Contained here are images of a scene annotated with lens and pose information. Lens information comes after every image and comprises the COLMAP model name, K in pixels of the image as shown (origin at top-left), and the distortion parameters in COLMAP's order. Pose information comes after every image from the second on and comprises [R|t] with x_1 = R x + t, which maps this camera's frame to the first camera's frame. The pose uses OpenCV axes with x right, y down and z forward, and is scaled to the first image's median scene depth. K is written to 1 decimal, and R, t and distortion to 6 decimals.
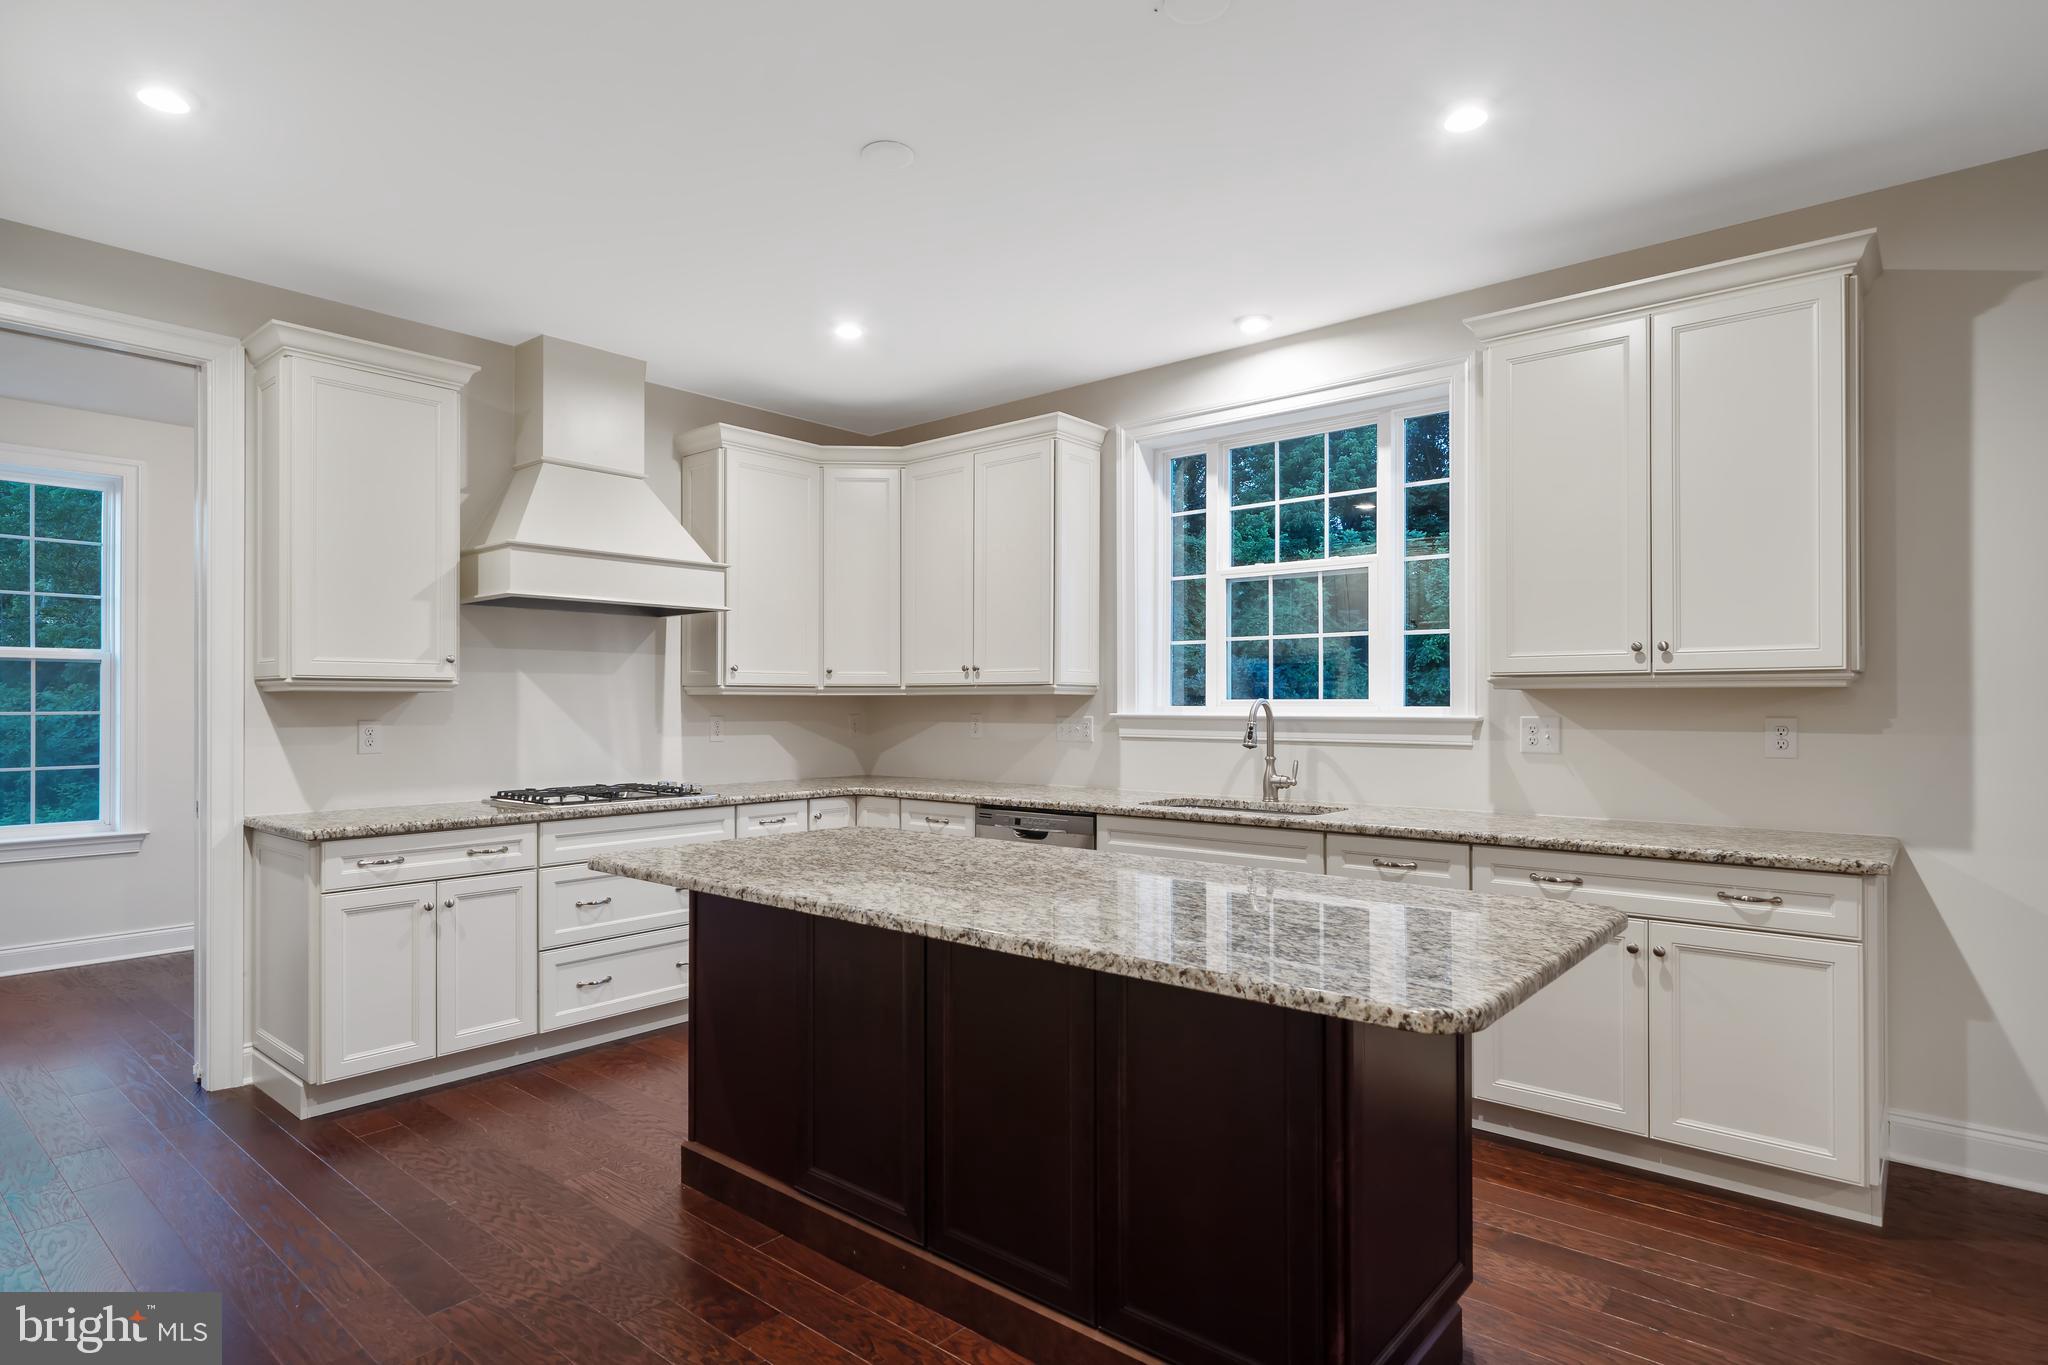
lens RADIAL K [[1103.2, 0, 1018.1], [0, 1103.2, 686.8], [0, 0, 1]] dist [0.002750, 0.000908]
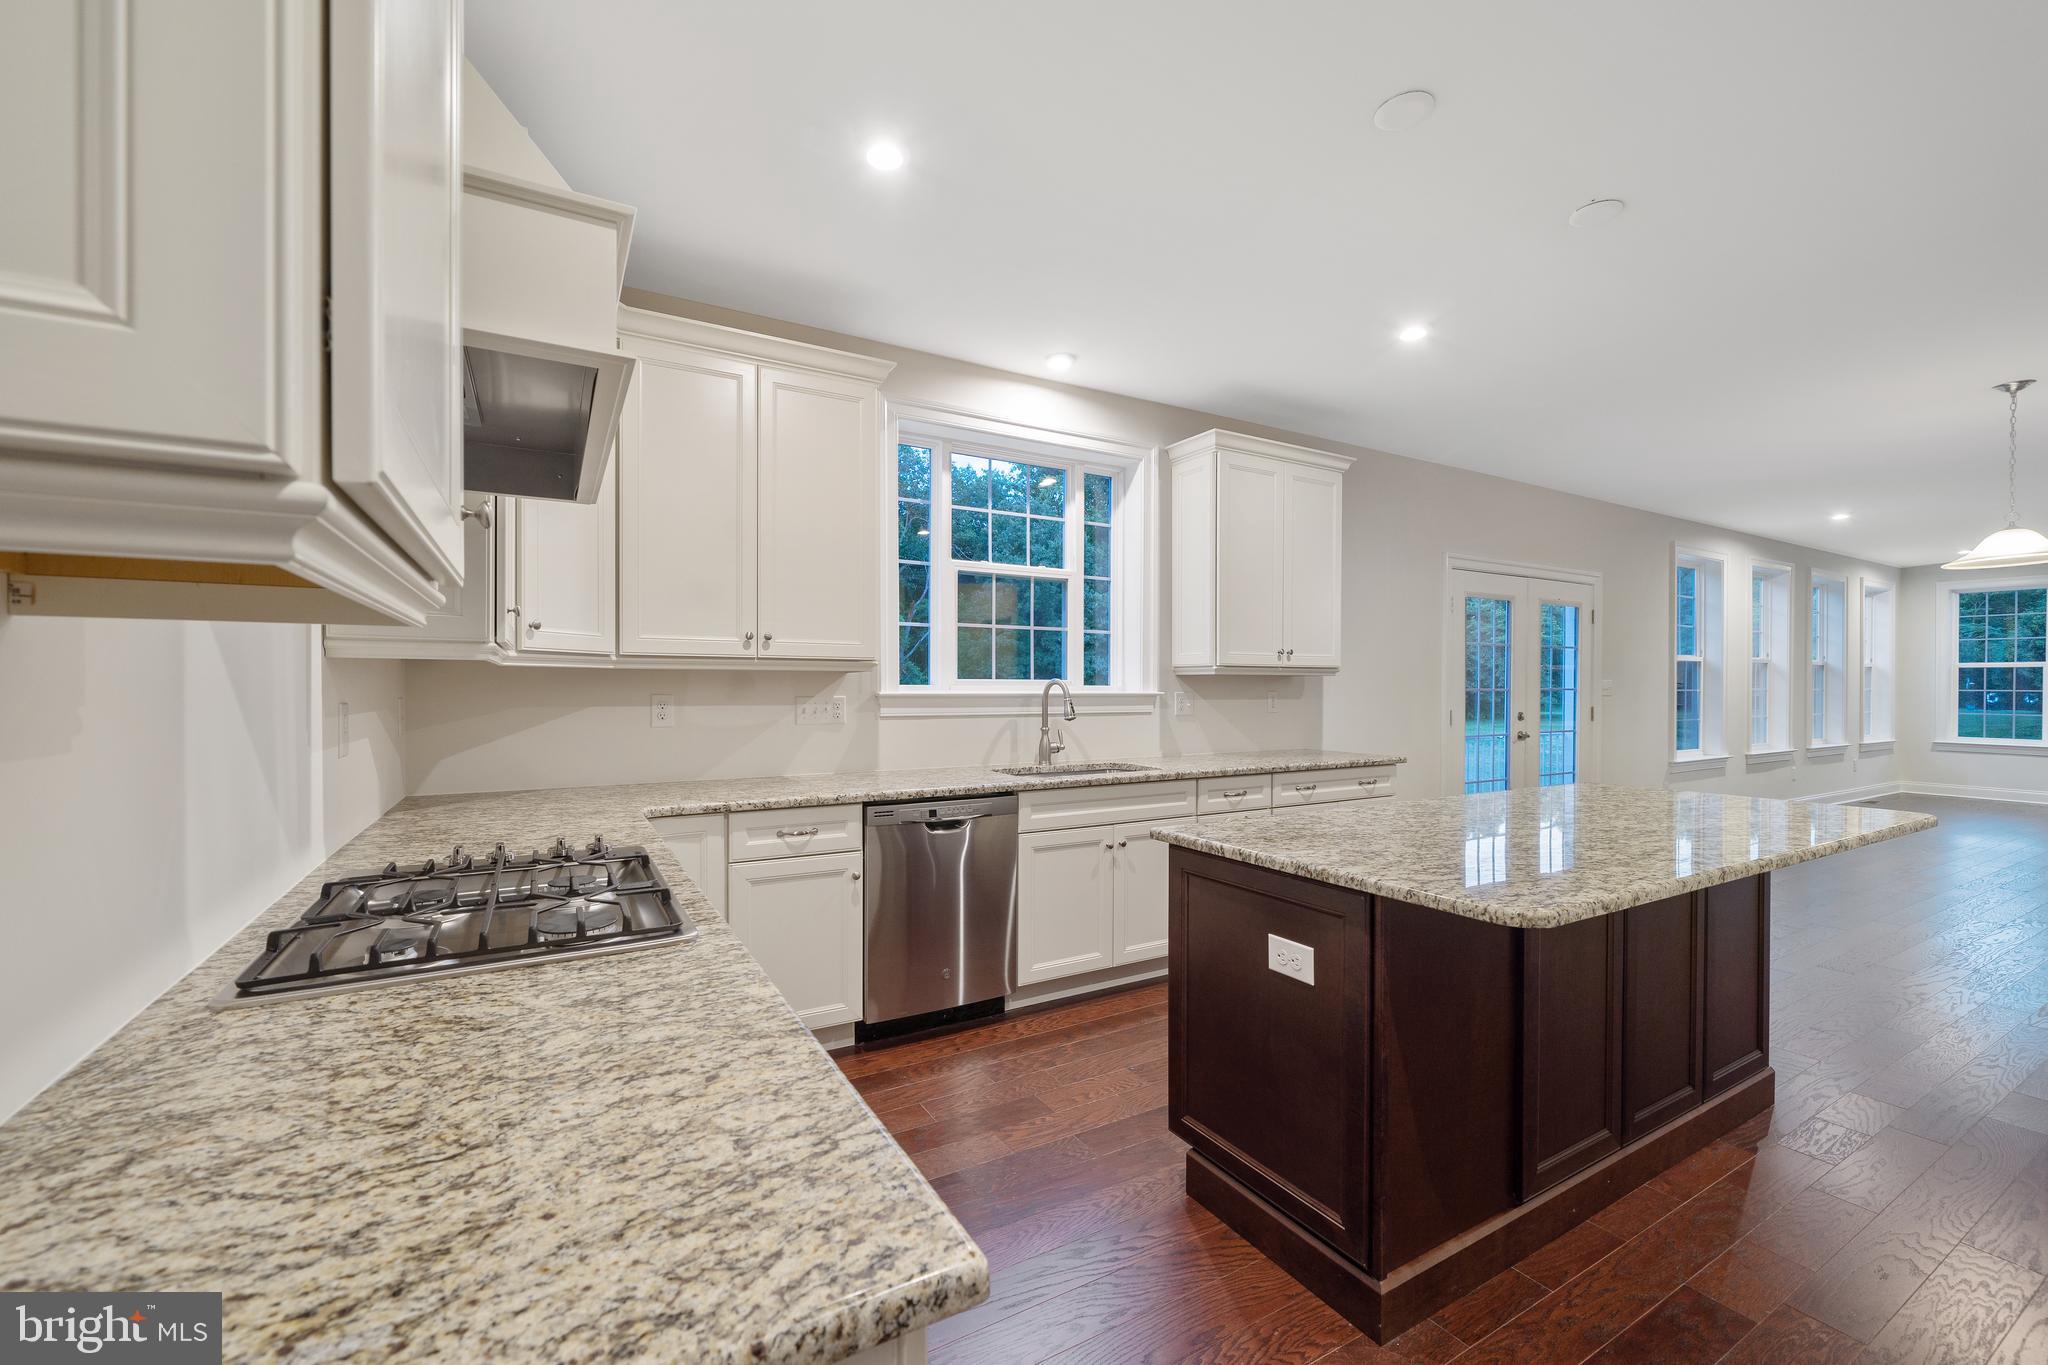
lens RADIAL K [[881.5, 0, 1029.5], [0, 881.5, 674.9], [0, 0, 1]] dist [0.005667, -0.000134]
pose [[0.297443, 0.009119, 0.954696, -0.687466], [-0.021095, 0.999773, -0.002977, 0.009687], [-0.954506, -0.019254, 0.297568, 0.733723]]
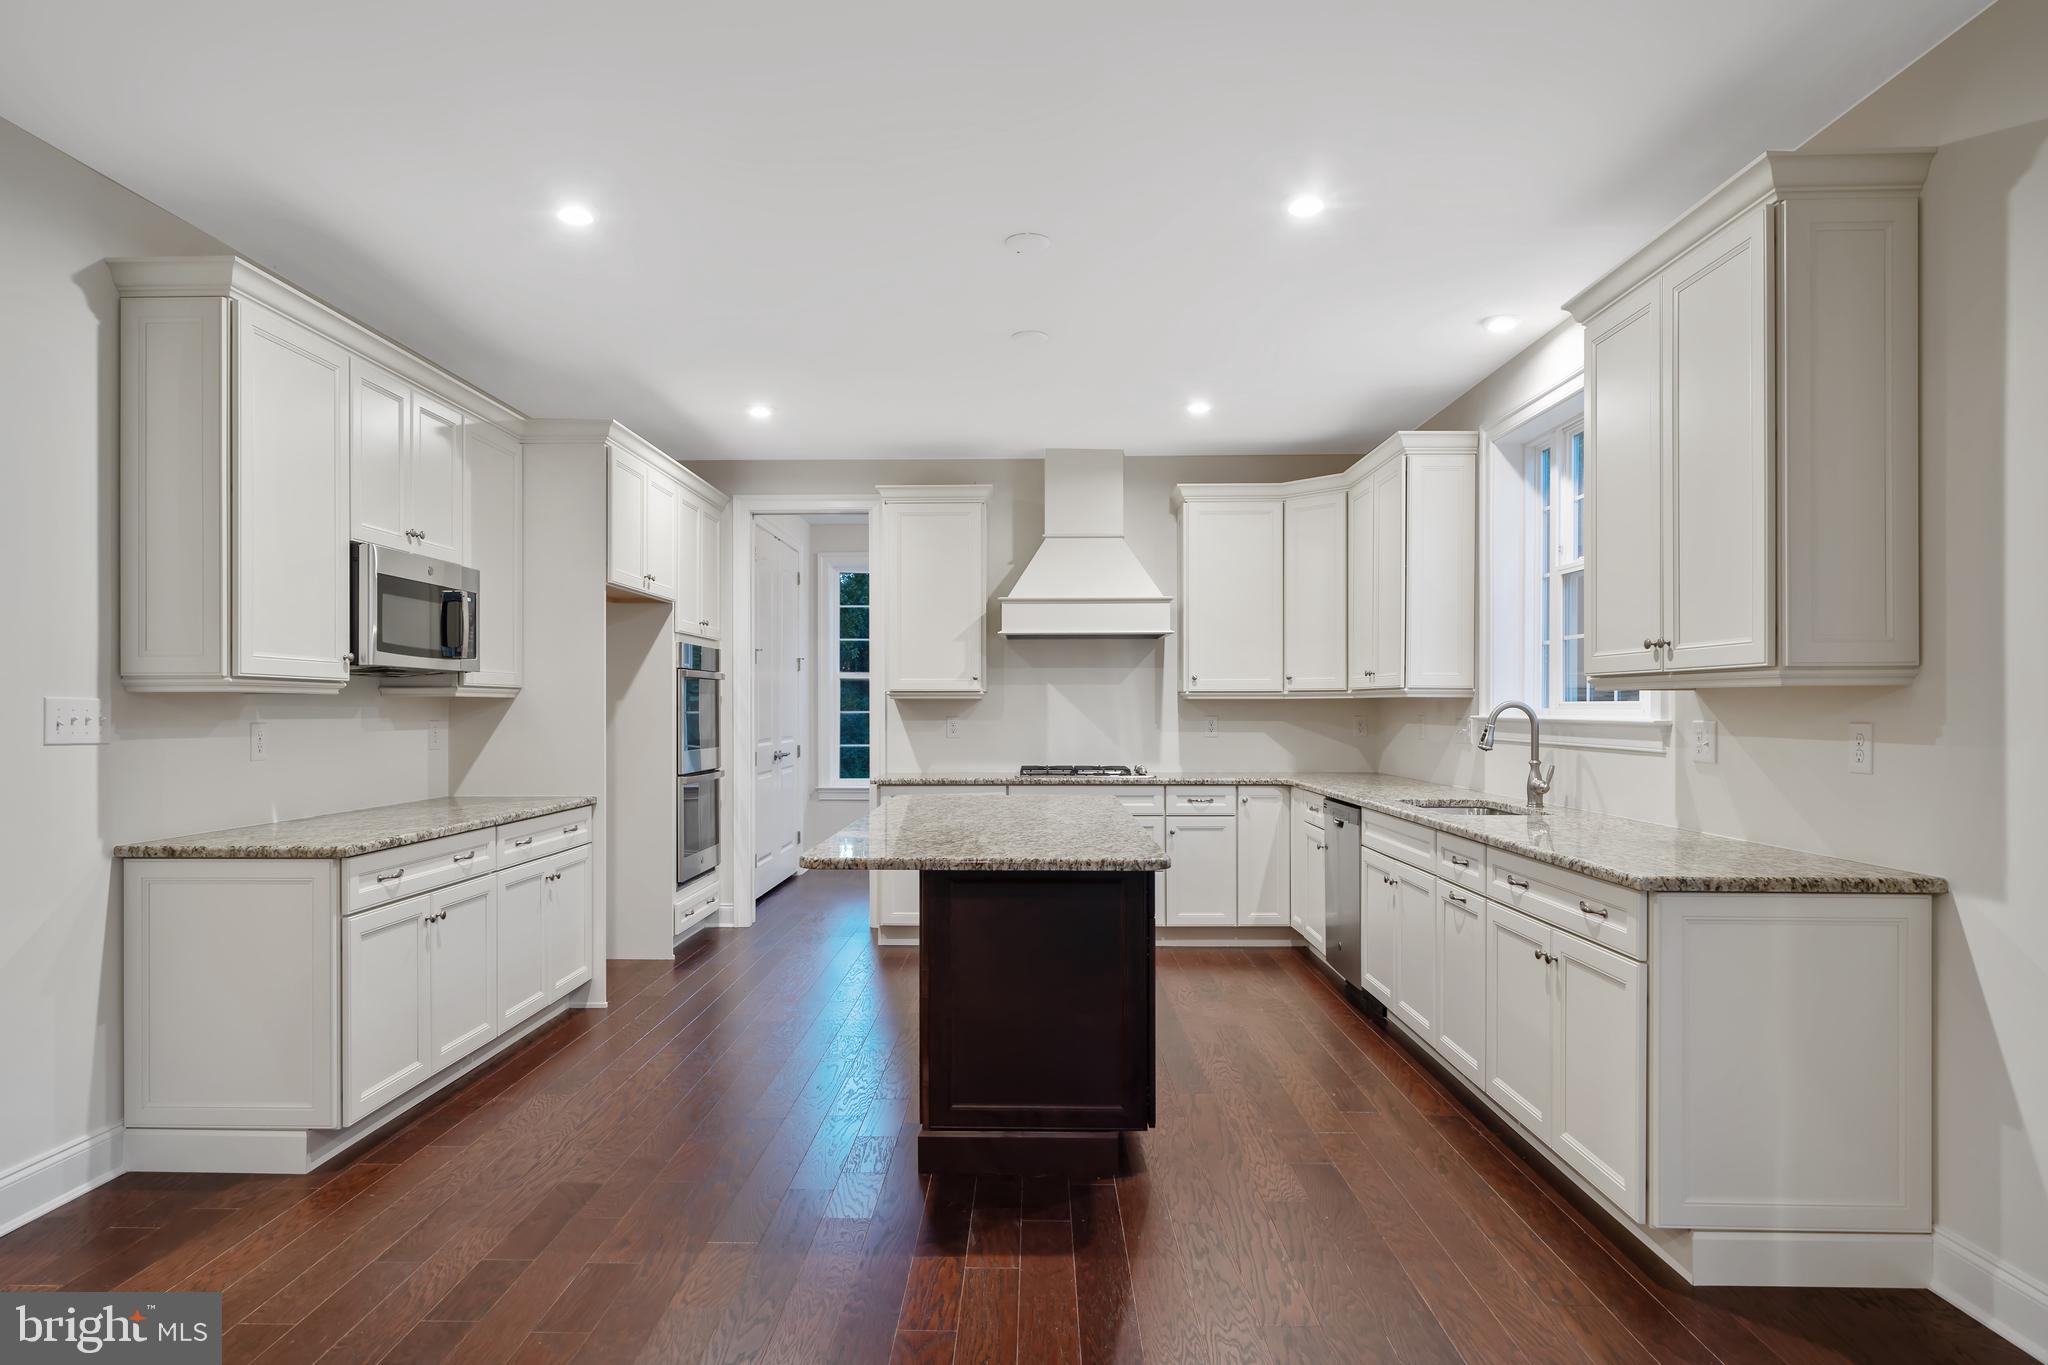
lens RADIAL K [[1188.4, 0, 988.4], [0, 1188.4, 706.6], [0, 0, 1]] dist [0.008959, -0.001301]
pose [[0.628687, -0.000161, -0.777658, 0.740632], [0.012863, 0.999865, 0.010192, -0.000992], [0.777552, -0.016410, 0.628605, -0.032372]]
